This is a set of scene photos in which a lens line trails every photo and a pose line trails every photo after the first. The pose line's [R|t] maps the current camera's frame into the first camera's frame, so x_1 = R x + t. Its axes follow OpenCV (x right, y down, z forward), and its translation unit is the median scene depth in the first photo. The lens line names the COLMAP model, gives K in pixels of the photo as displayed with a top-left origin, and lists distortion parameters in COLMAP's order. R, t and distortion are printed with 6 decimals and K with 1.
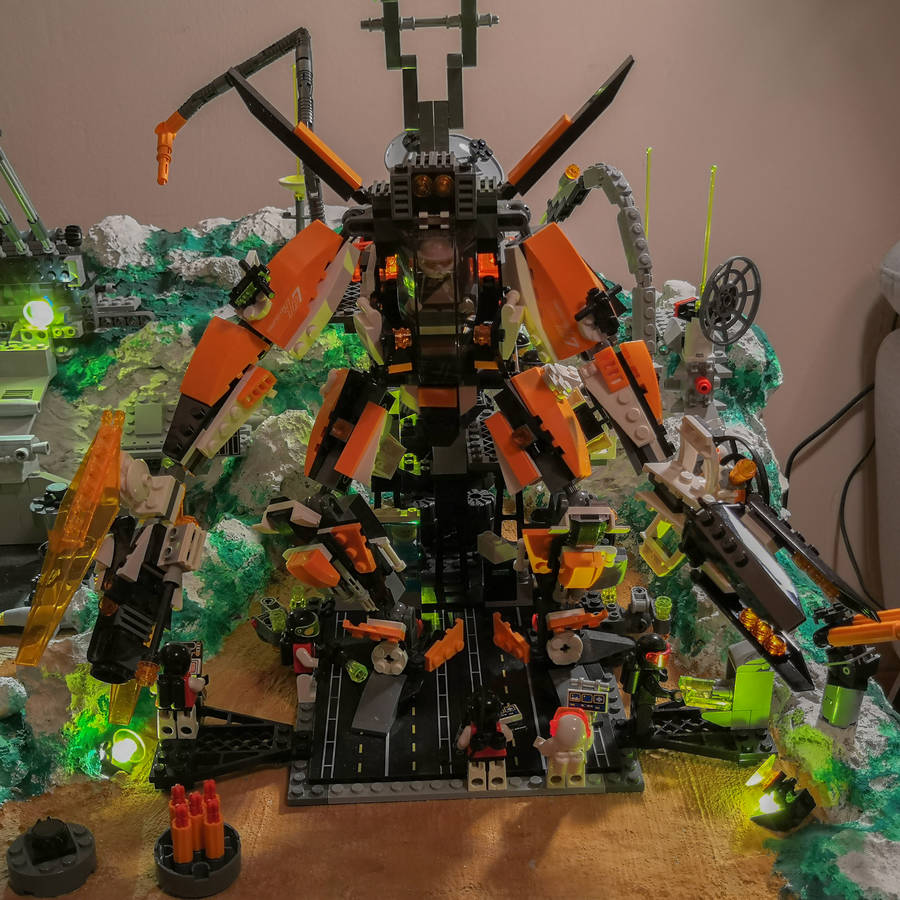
lens RADIAL K [[1243.2, 0, 454.5], [0, 1243.2, 465.5], [0, 0, 1]] dist [-0.000140, -0.096653]
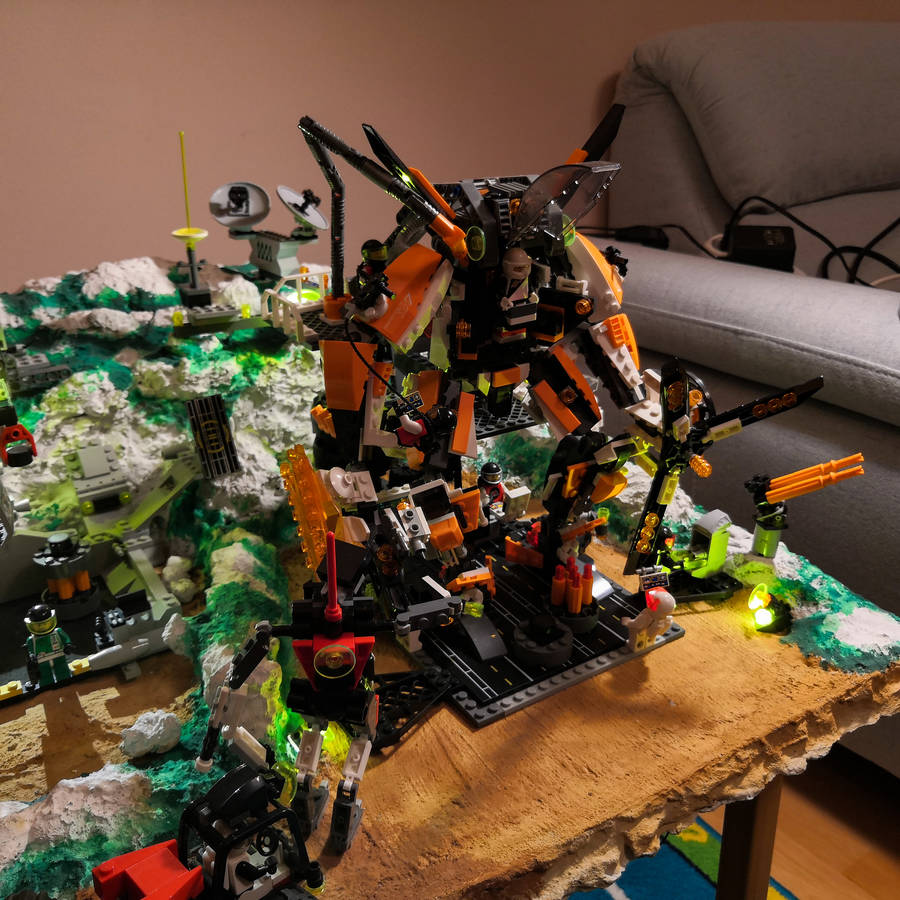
lens RADIAL K [[951.0, 0, 454.3], [0, 951.0, 449.1], [0, 0, 1]] dist [-0.035577, 0.051626]
pose [[0.854583, -0.188325, 0.483964, -0.509601], [0.185479, 0.981148, 0.054277, -0.047110], [-0.485062, 0.043381, 0.873403, 0.165618]]
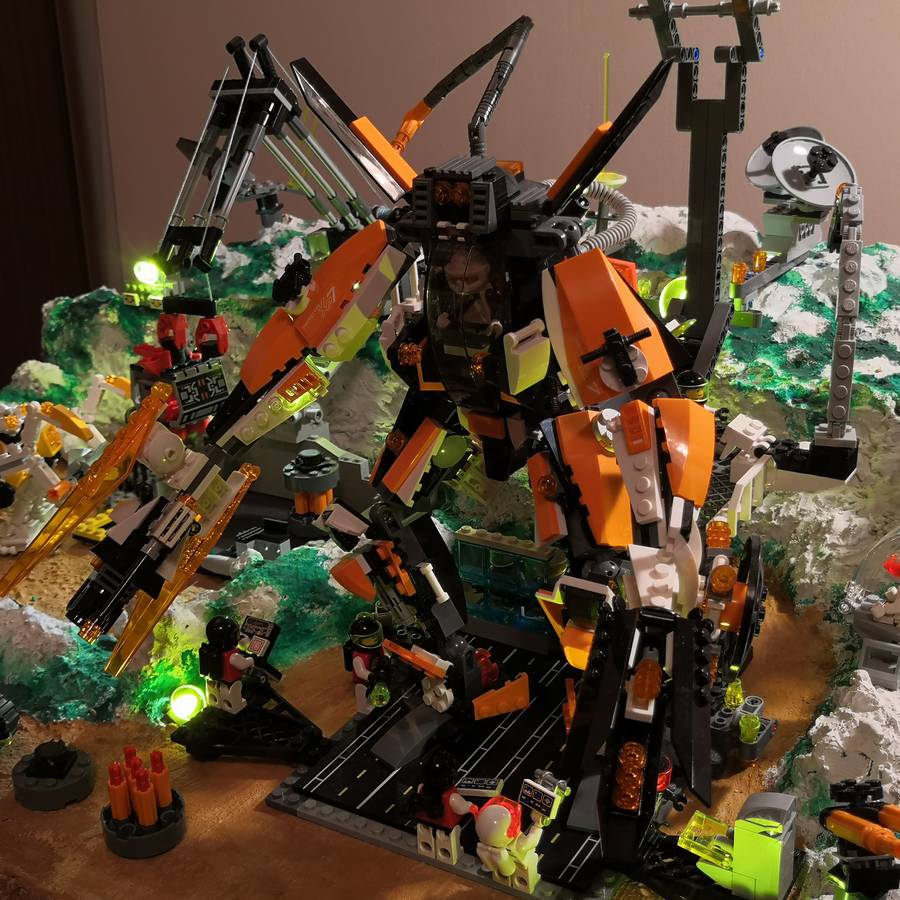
lens RADIAL K [[1287.7, 0, 456.2], [0, 1287.7, 465.0], [0, 0, 1]] dist [-0.000369, -0.103414]
pose [[0.833748, 0.186650, -0.519641, 0.435592], [-0.184454, 0.981216, 0.056491, -0.071062], [0.520424, 0.048750, 0.852515, 0.175995]]
